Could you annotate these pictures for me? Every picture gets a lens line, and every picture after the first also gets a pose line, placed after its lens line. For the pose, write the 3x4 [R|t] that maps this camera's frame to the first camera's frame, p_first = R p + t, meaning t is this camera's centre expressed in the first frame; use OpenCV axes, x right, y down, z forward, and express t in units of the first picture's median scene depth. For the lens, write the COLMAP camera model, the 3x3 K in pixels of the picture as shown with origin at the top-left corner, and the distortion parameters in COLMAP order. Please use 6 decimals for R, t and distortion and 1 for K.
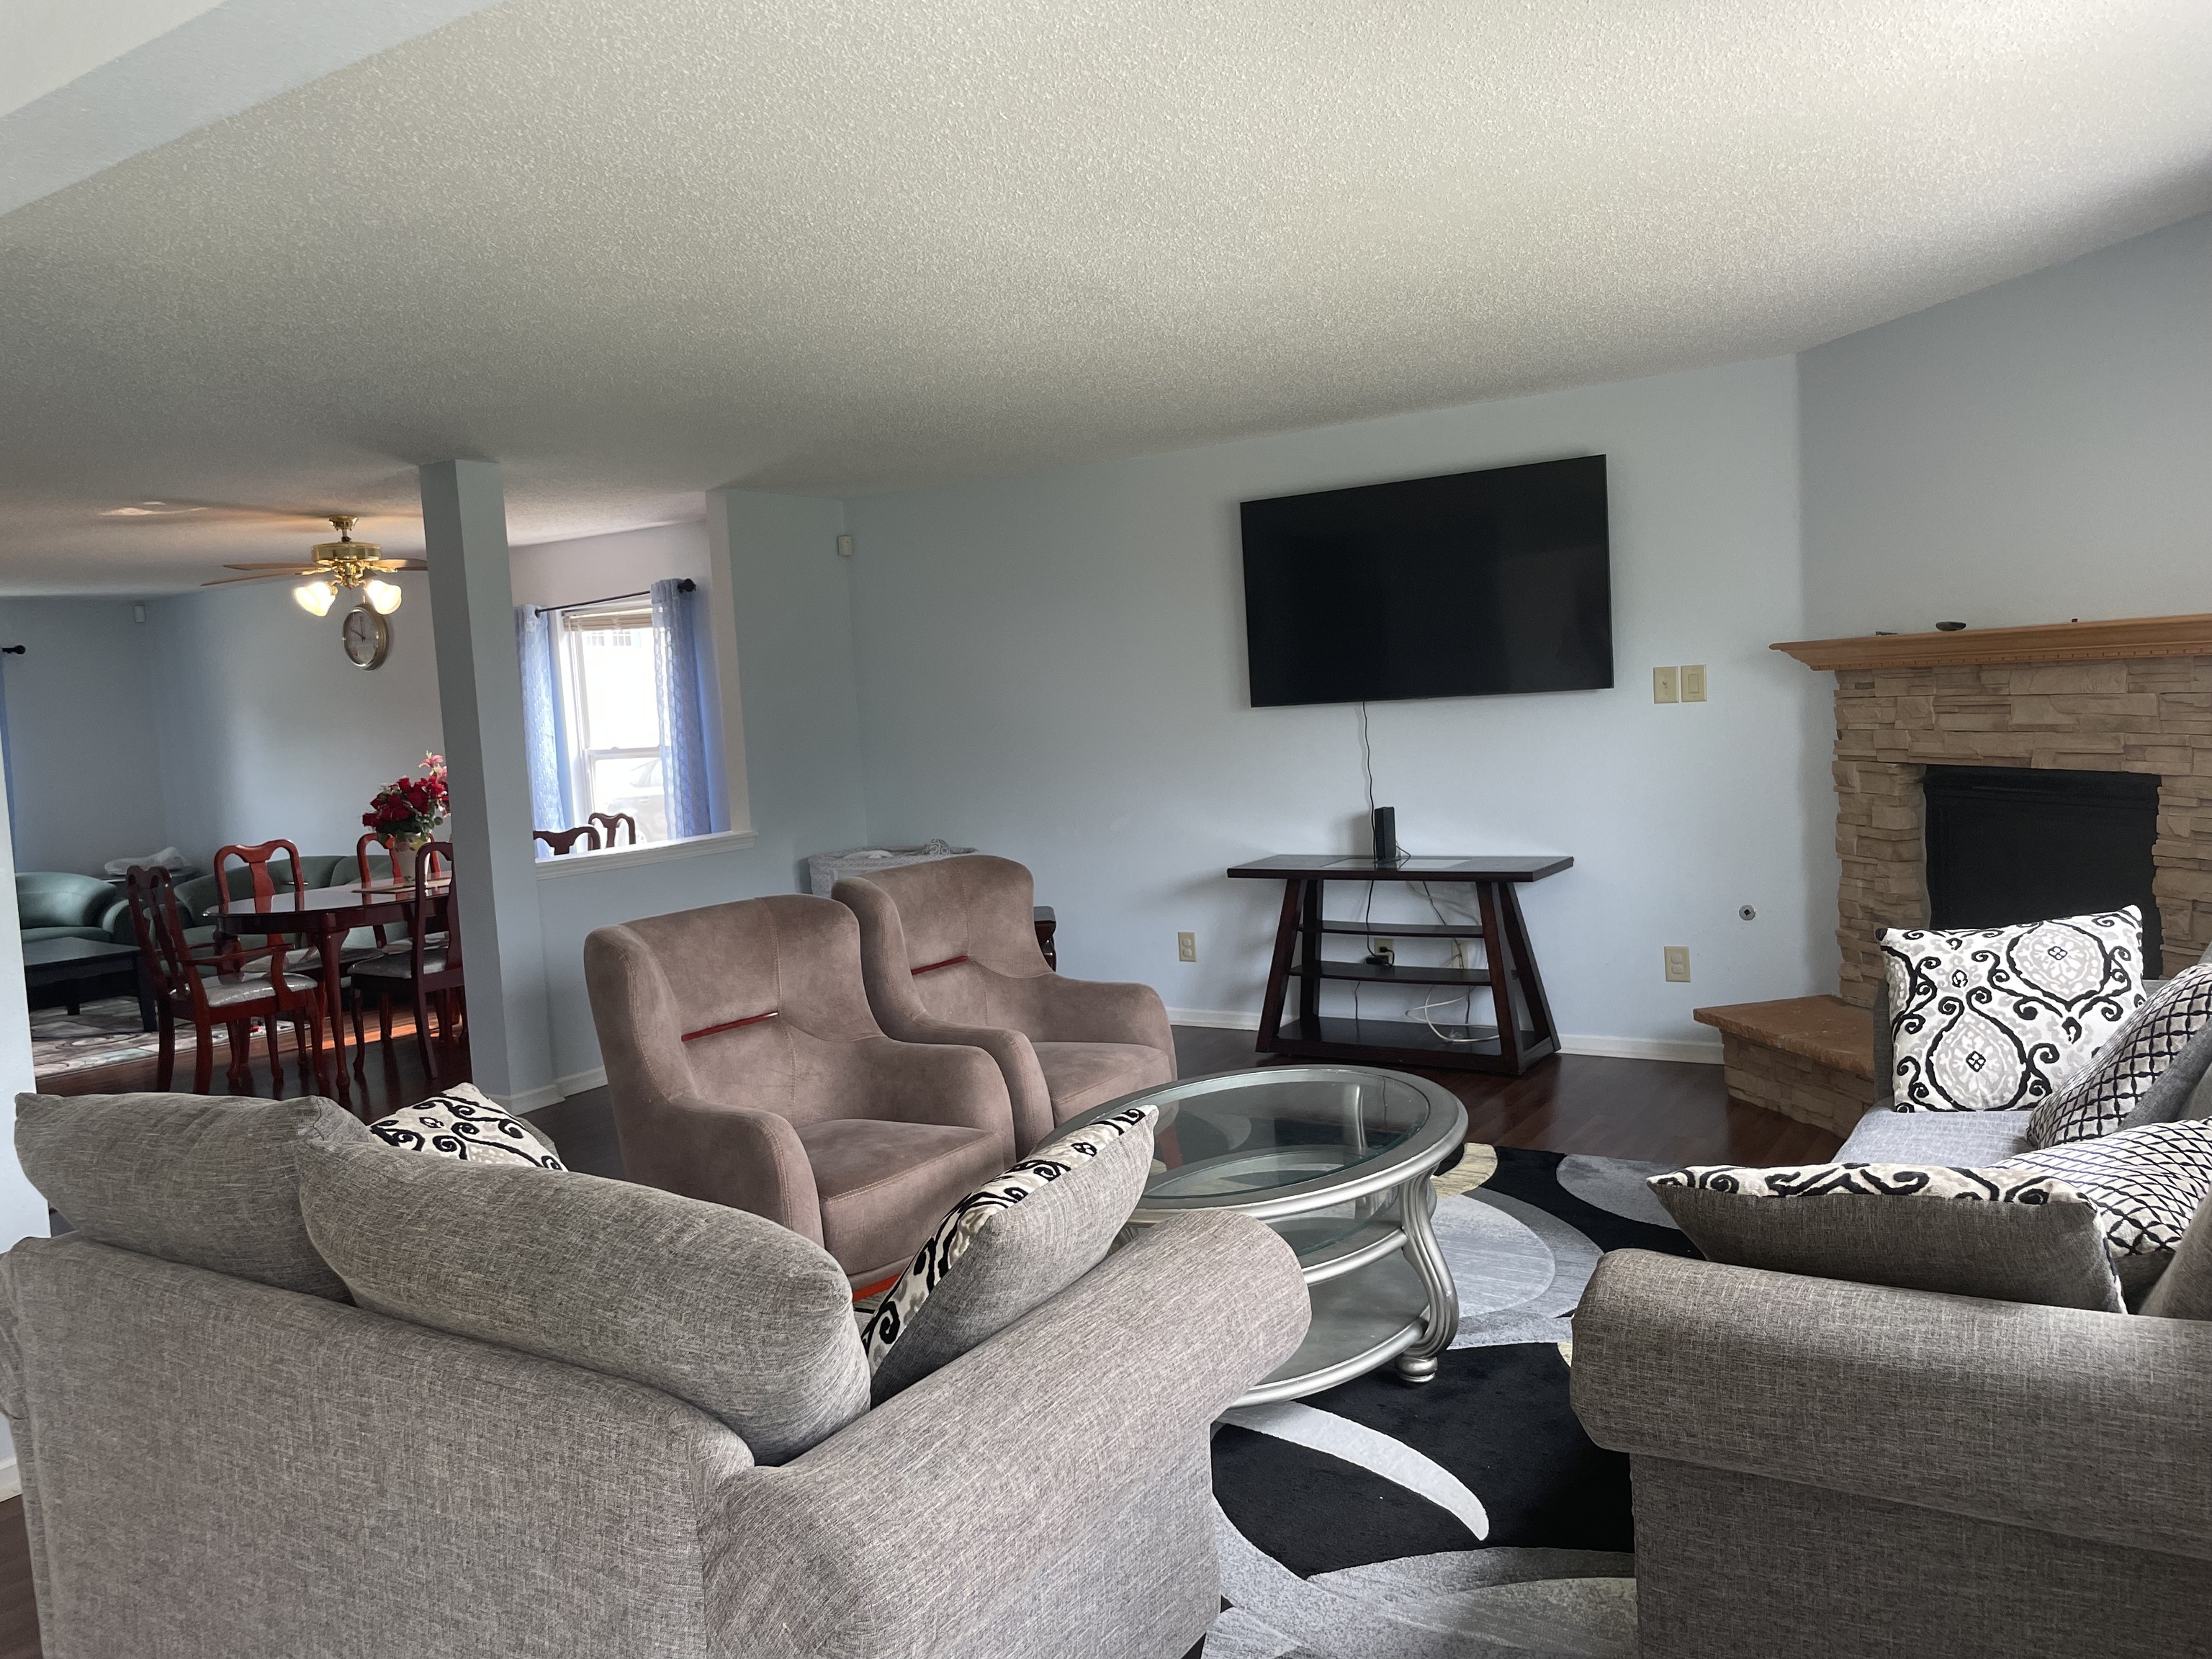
lens RADIAL K [[1673.2, 0, 1092.3], [0, 1673.2, 806.3], [0, 0, 1]] dist [0.091132, -0.114942]
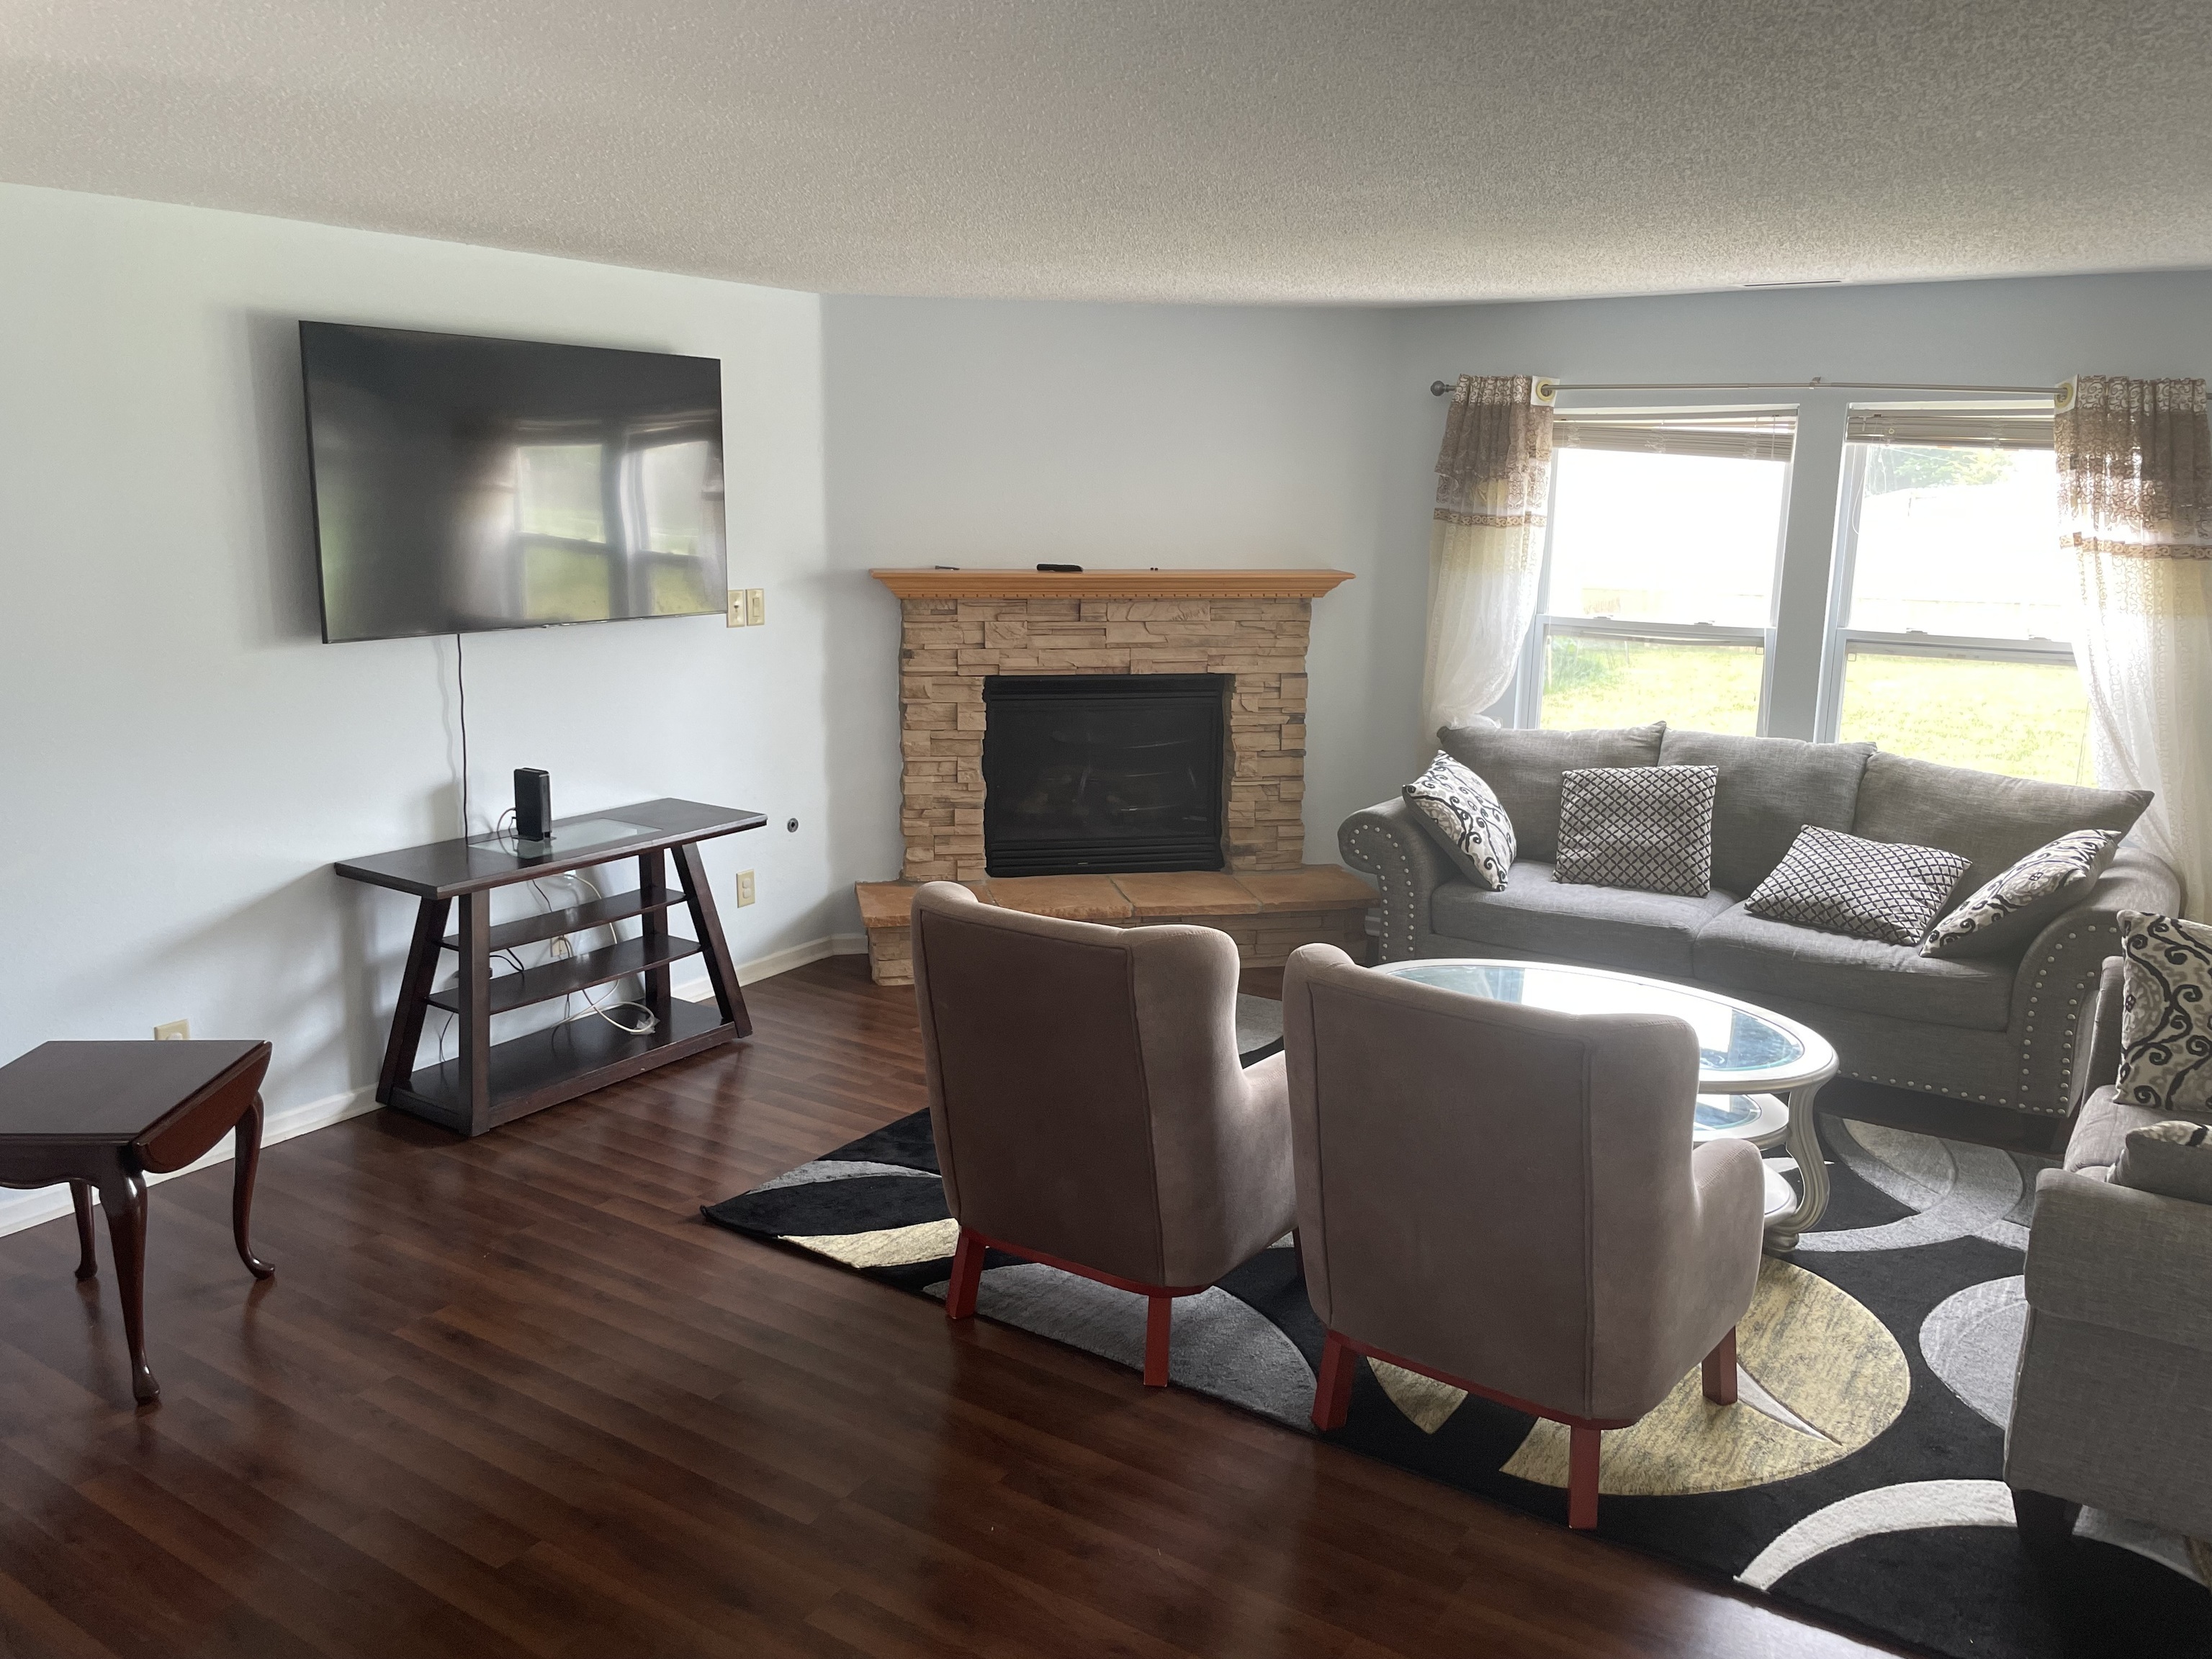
lens RADIAL K [[1673.2, 0, 1078.3], [0, 1673.2, 814.0], [0, 0, 1]] dist [0.091132, -0.114942]
pose [[0.014646, -0.139349, 0.990135, -0.905546], [0.054449, 0.988883, 0.138367, -0.111179], [-0.998409, 0.051885, 0.022070, 1.117414]]
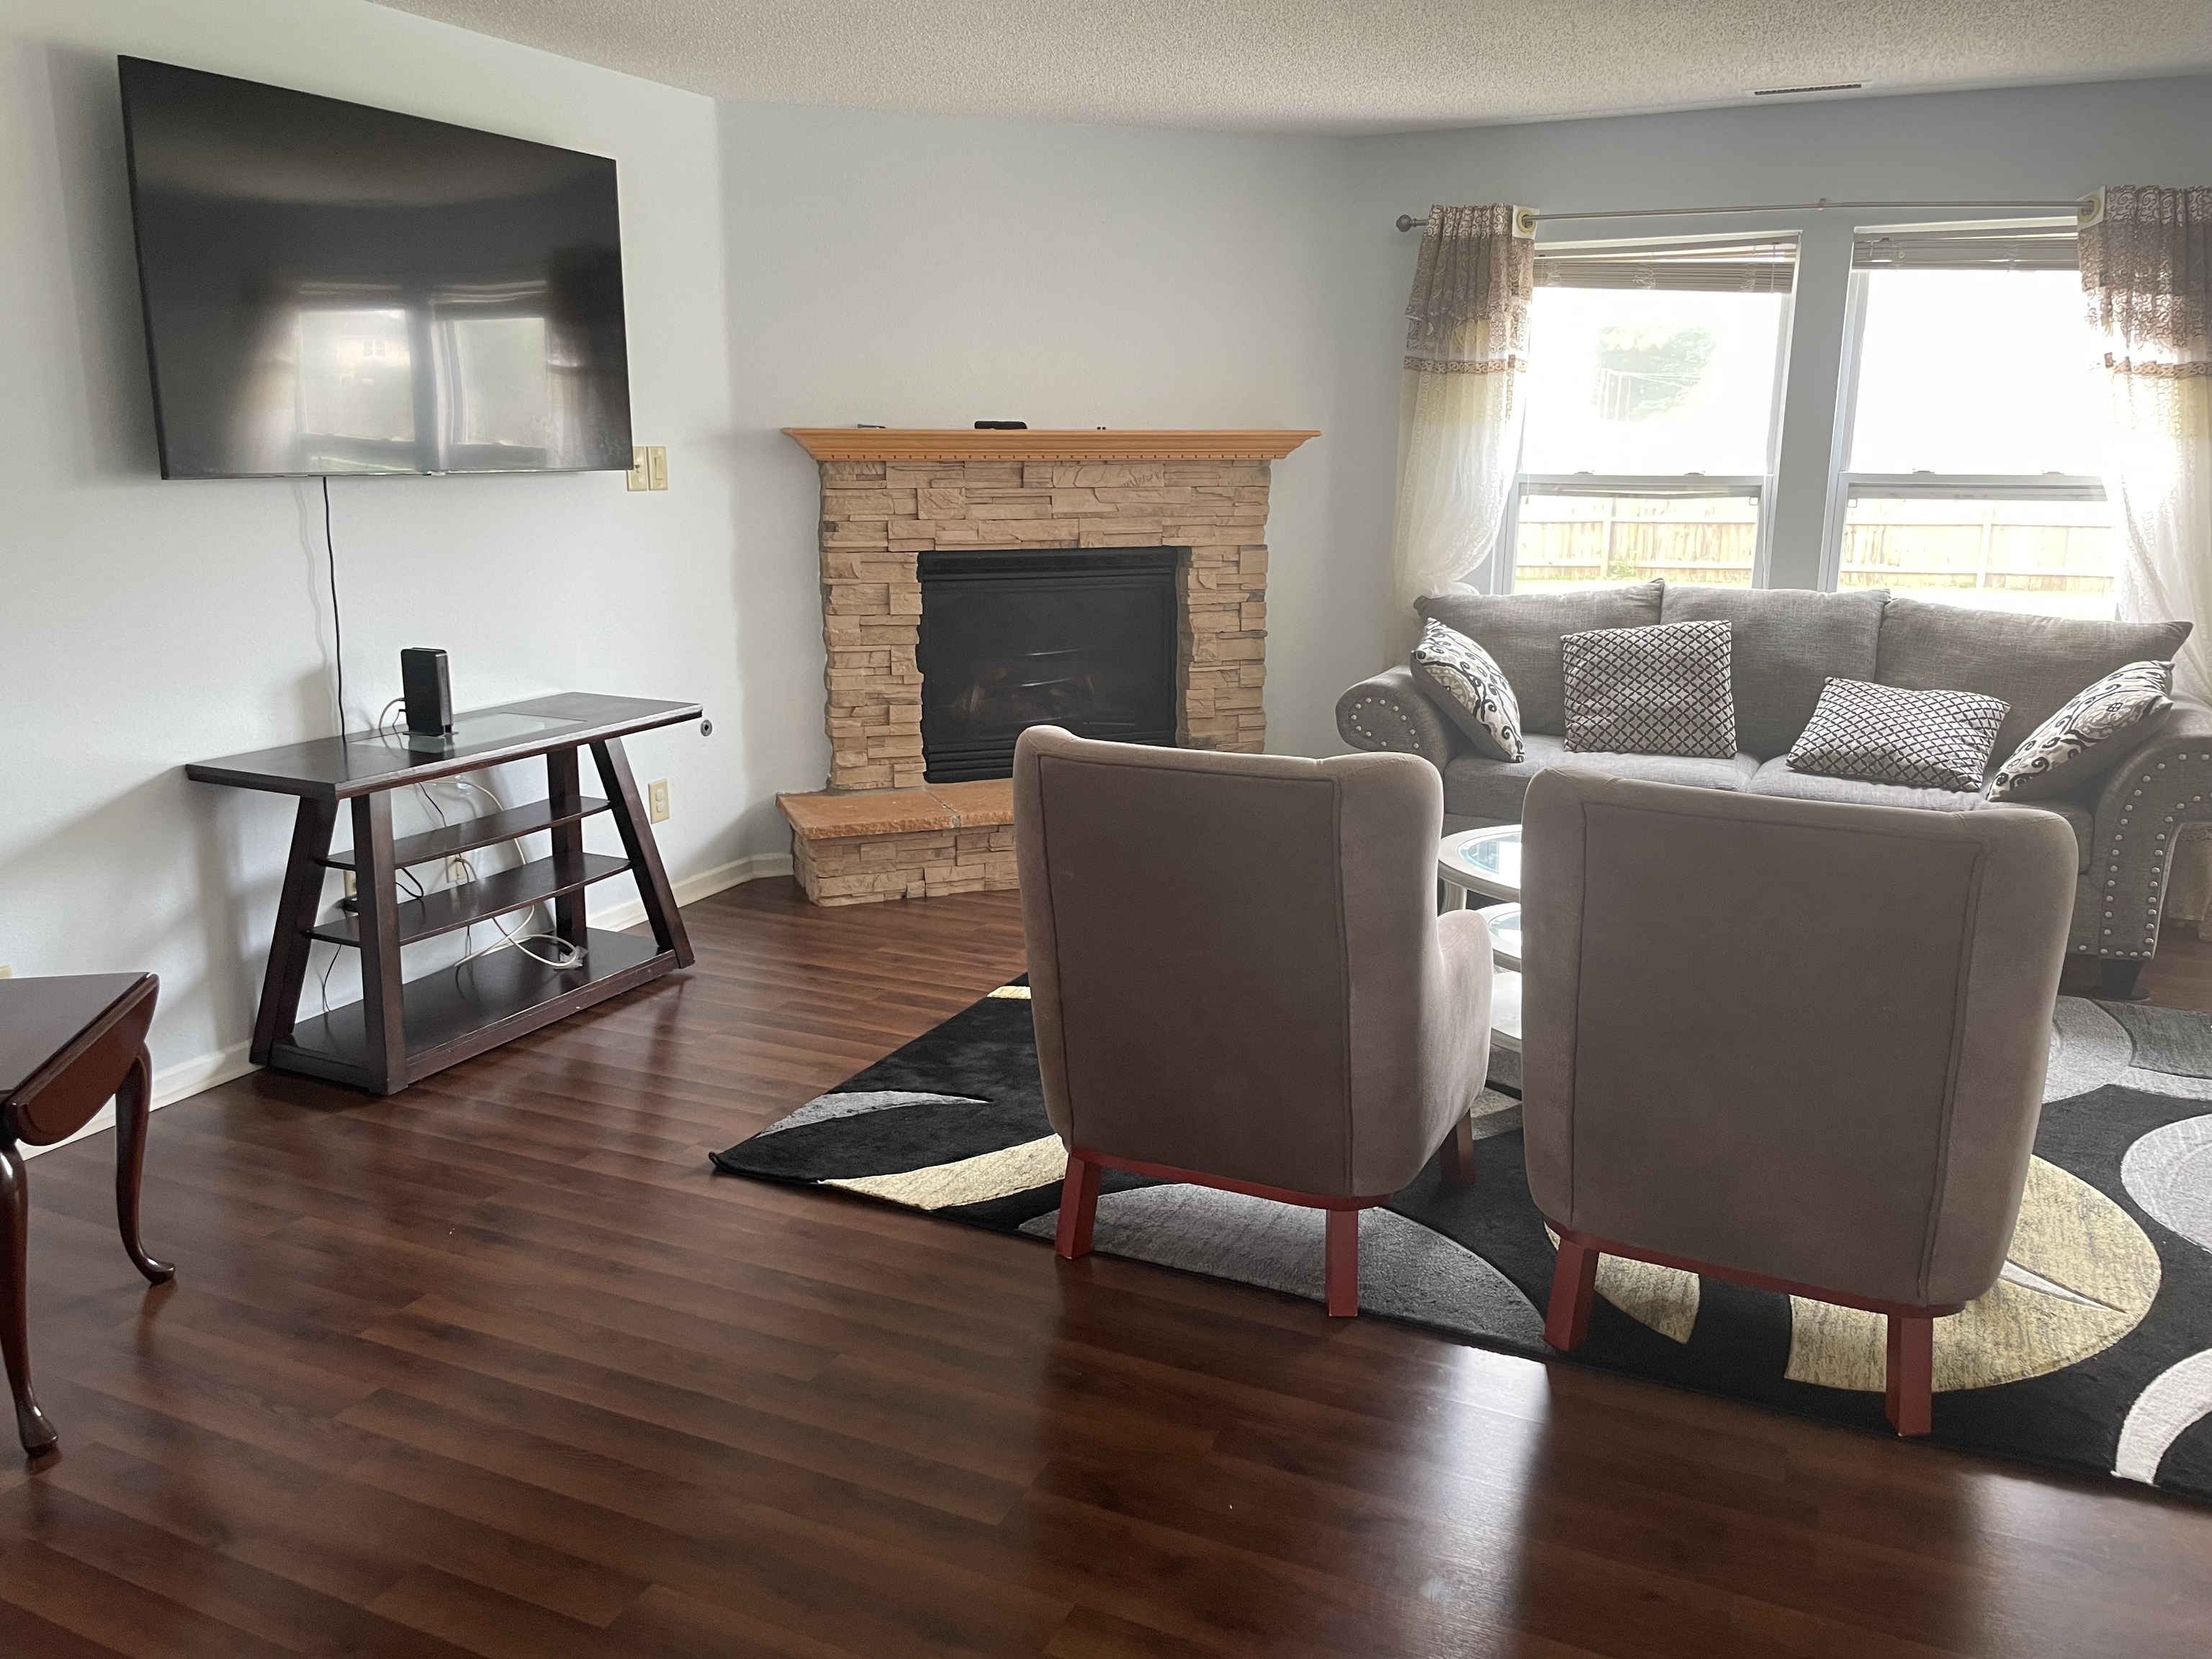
lens RADIAL K [[1673.2, 0, 1086.7], [0, 1673.2, 819.6], [0, 0, 1]] dist [0.091132, -0.114942]
pose [[-0.136112, -0.162526, 0.977271, -0.750447], [0.073371, 0.982089, 0.173546, -0.043463], [-0.987973, 0.095325, -0.121749, 1.277204]]
